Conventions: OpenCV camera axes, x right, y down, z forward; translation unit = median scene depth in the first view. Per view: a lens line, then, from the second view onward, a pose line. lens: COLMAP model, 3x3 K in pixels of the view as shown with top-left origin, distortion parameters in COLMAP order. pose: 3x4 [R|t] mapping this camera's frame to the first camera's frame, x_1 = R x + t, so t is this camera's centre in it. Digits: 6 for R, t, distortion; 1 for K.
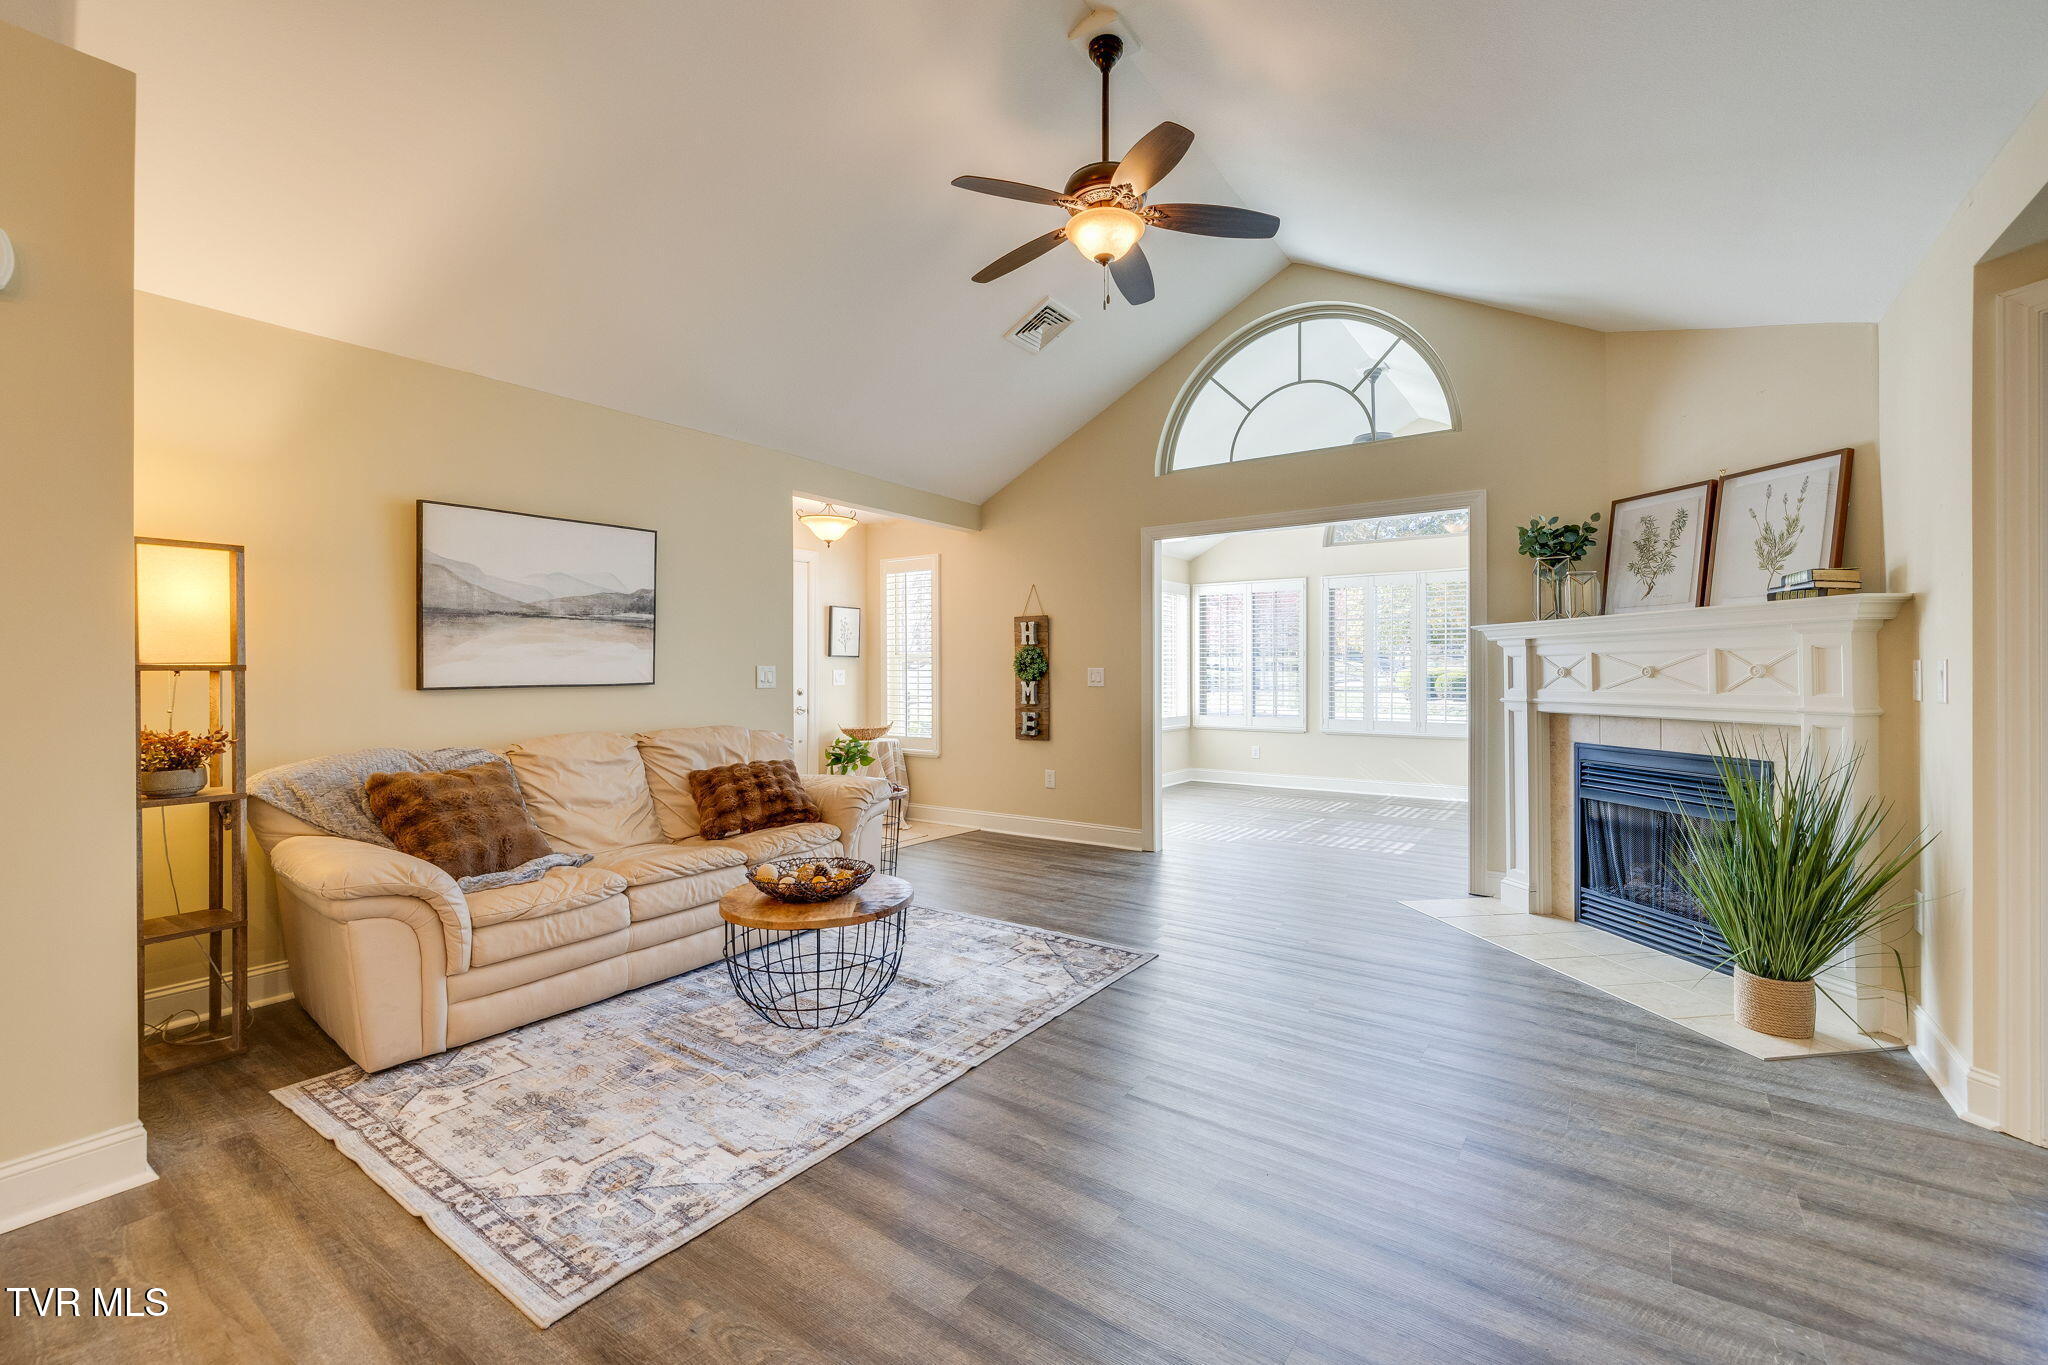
lens RADIAL K [[837.8, 0, 1029.0], [0, 837.8, 679.0], [0, 0, 1]] dist [0.000915, -0.000155]
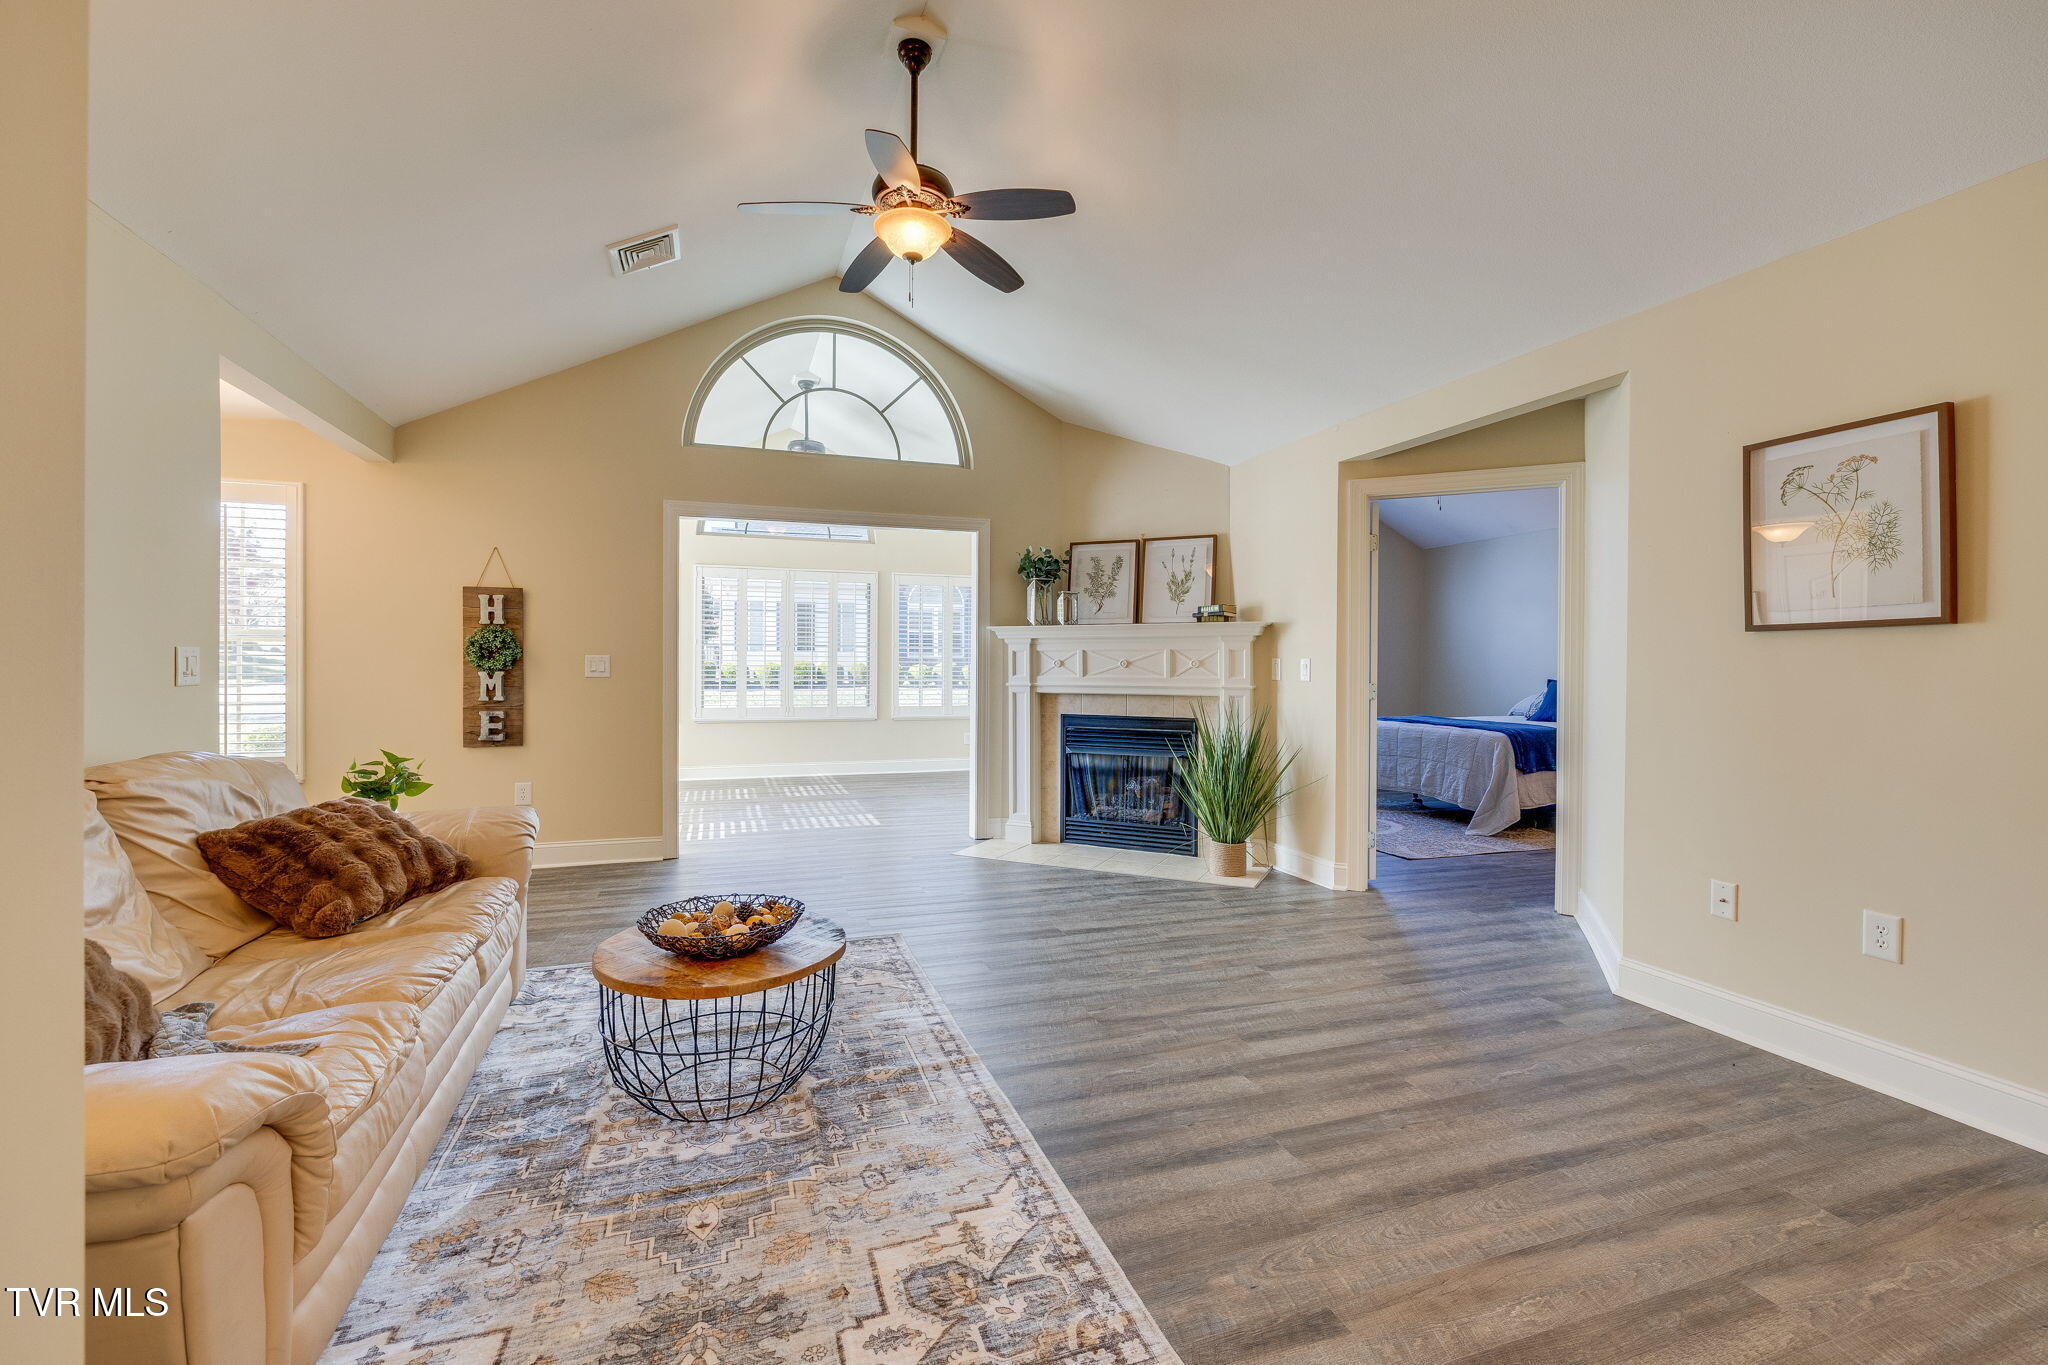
lens RADIAL K [[837.8, 0, 1034.5], [0, 837.8, 671.8], [0, 0, 1]] dist [0.000915, -0.000155]
pose [[0.599728, -0.004617, 0.800191, -0.482393], [-0.000565, 0.999981, 0.006194, -0.002643], [-0.800204, -0.004167, 0.599714, 0.201050]]
